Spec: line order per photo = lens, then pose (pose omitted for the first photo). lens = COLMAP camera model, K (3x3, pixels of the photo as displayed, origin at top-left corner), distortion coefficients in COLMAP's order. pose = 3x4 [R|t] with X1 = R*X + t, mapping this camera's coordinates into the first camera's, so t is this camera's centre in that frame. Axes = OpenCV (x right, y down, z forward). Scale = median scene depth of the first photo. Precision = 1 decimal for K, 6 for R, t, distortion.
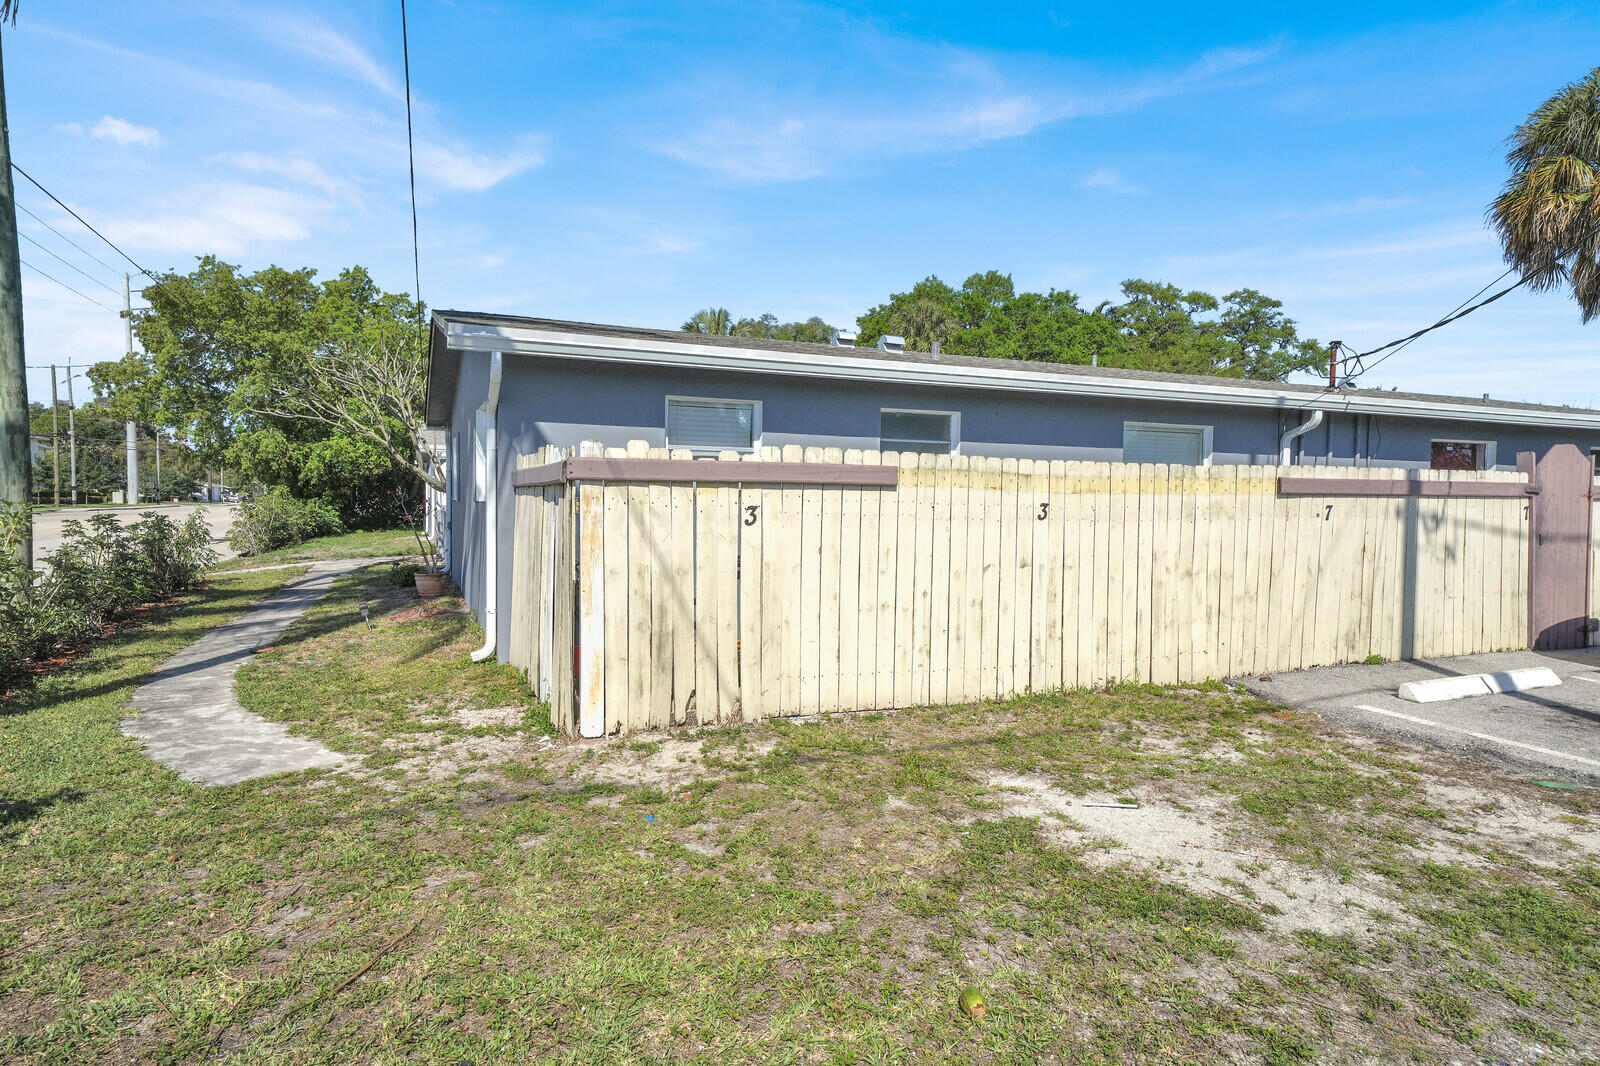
lens RADIAL K [[929.1, 0, 800.0], [0, 929.1, 533.0], [0, 0, 1]] dist [0.023814, 0.000998]
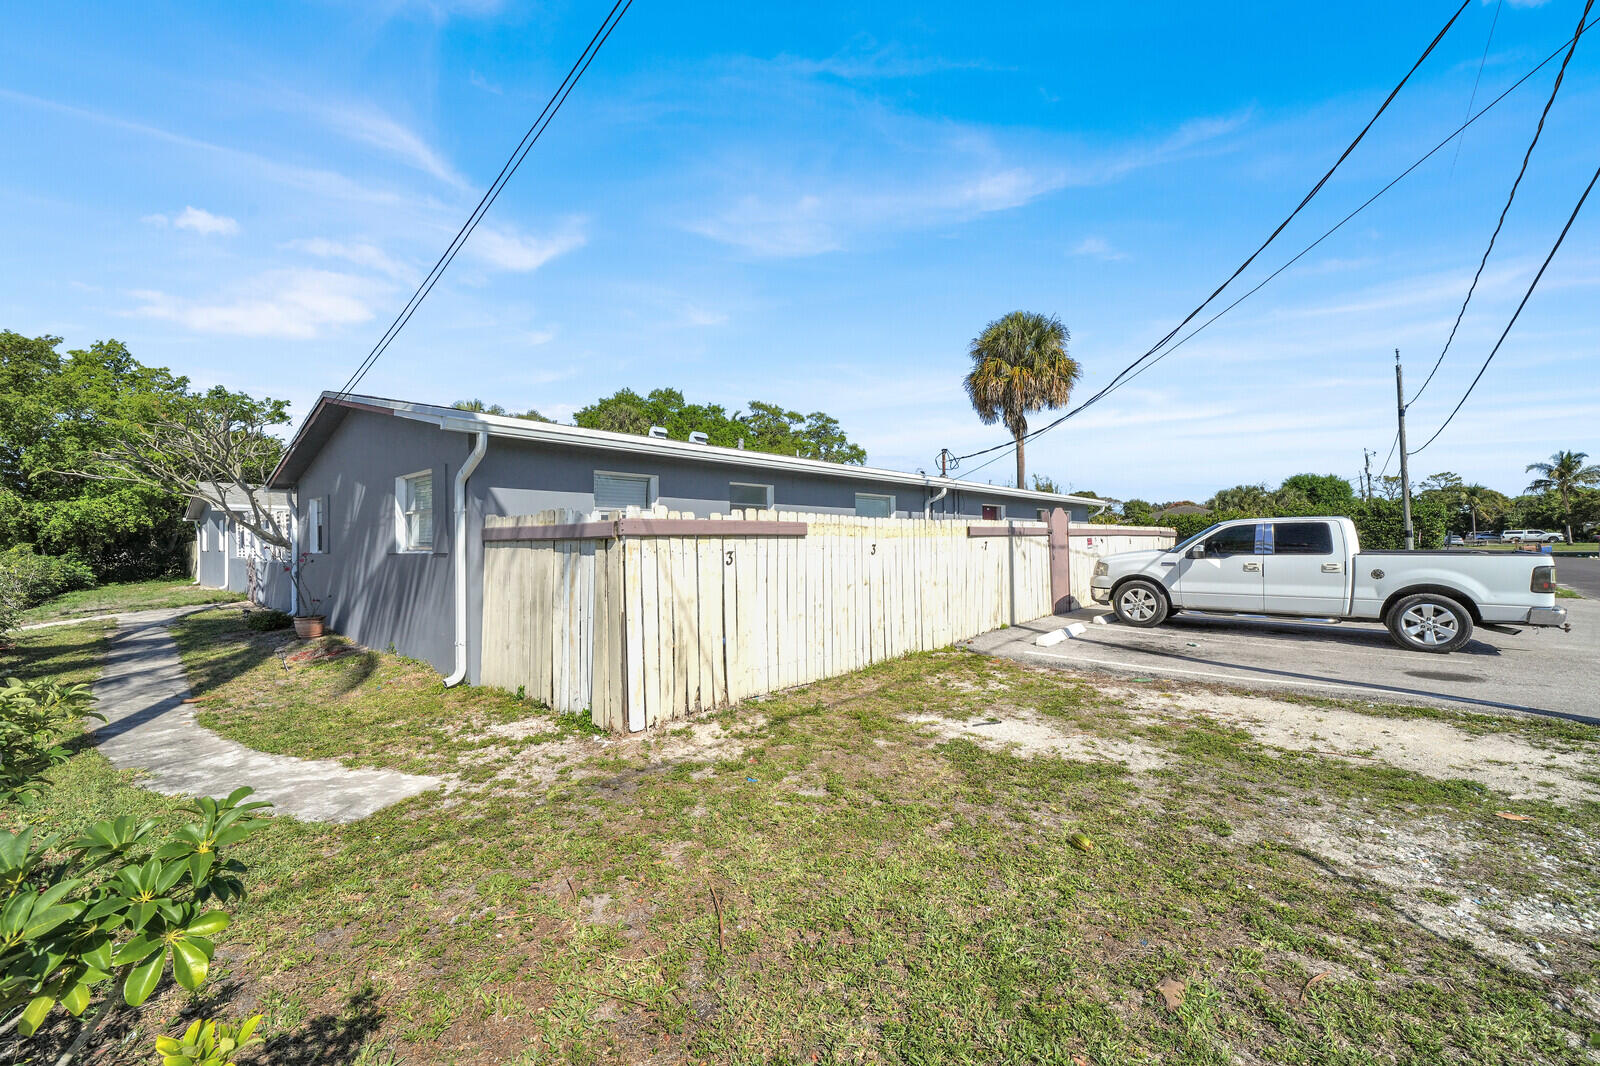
lens RADIAL K [[633.1, 0, 800.0], [0, 633.1, 533.0], [0, 0, 1]] dist [-0.007237, 0.000072]
pose [[0.904297, -0.015934, 0.426607, -0.373808], [0.036471, 0.998533, -0.040013, -0.014685], [-0.425344, 0.051742, 0.903551, 0.078997]]
